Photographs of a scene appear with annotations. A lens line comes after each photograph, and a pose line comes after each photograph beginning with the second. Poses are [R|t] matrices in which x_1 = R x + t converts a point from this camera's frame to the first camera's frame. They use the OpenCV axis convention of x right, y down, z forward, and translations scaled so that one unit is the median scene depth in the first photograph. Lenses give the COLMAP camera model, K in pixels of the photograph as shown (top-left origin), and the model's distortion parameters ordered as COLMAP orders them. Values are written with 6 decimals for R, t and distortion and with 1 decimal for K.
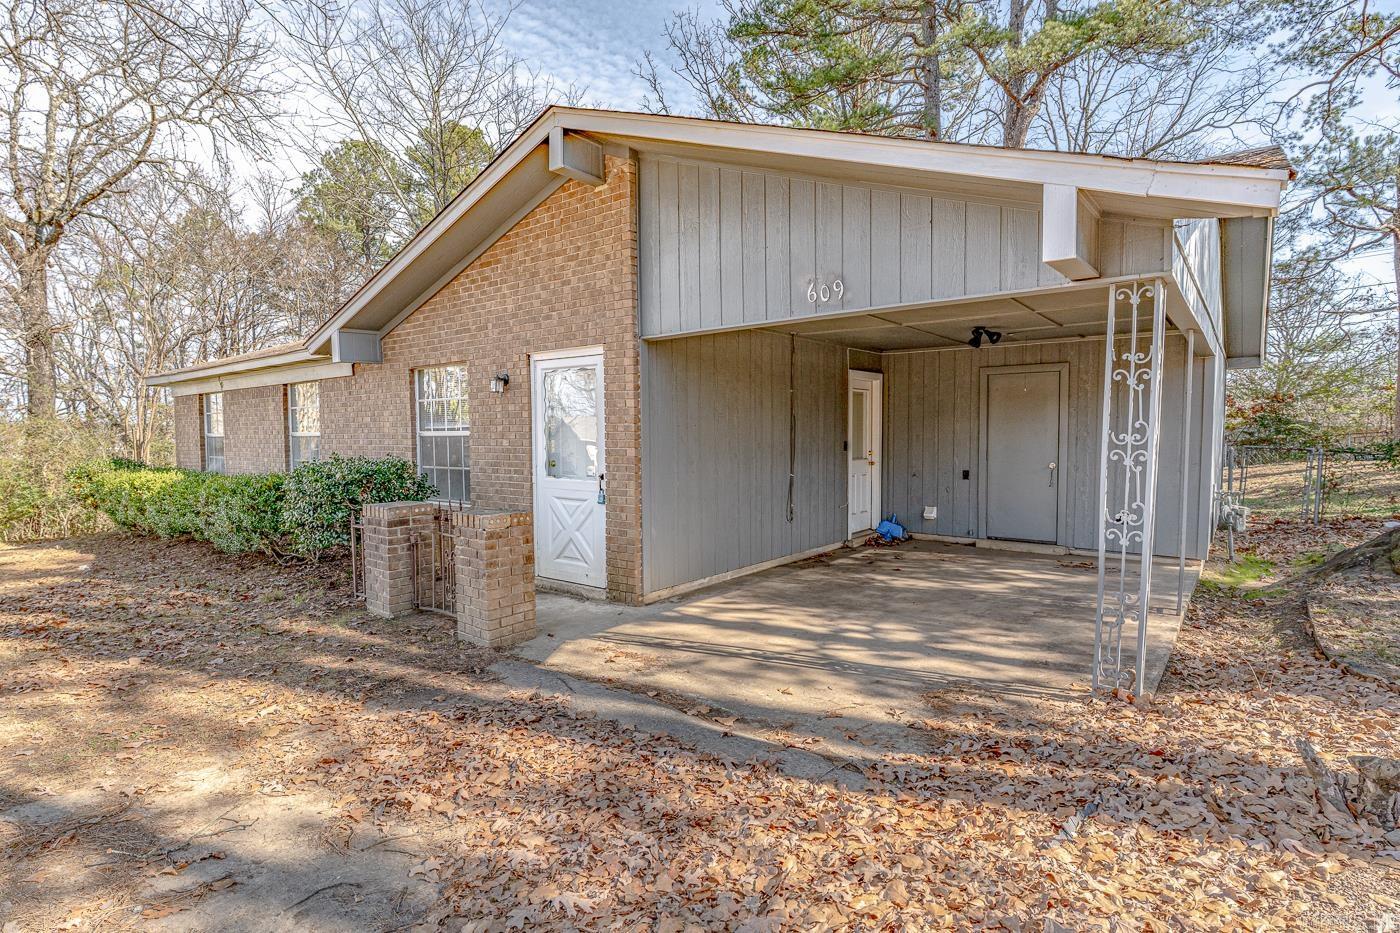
lens RADIAL K [[766.2, 0, 700.0], [0, 766.2, 467.7], [0, 0, 1]] dist [-0.000677, 0.000019]
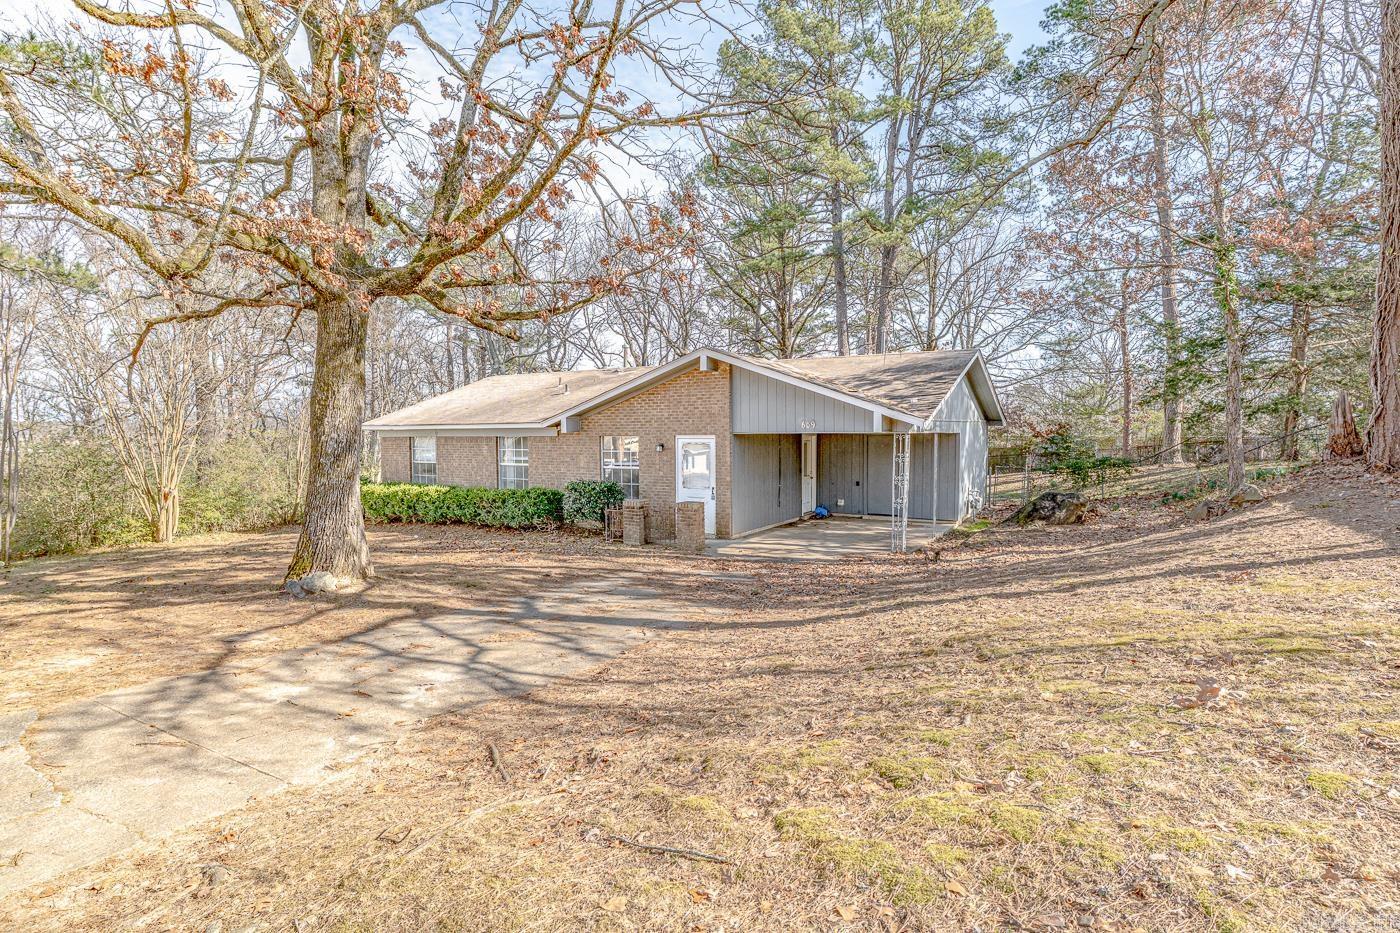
lens RADIAL K [[766.2, 0, 700.6], [0, 766.2, 470.0], [0, 0, 1]] dist [-0.000677, 0.000019]
pose [[0.992390, -0.007157, 0.122924, -0.435663], [0.006364, 0.999956, 0.006847, -0.059592], [-0.122967, -0.006012, 0.992393, -1.332265]]
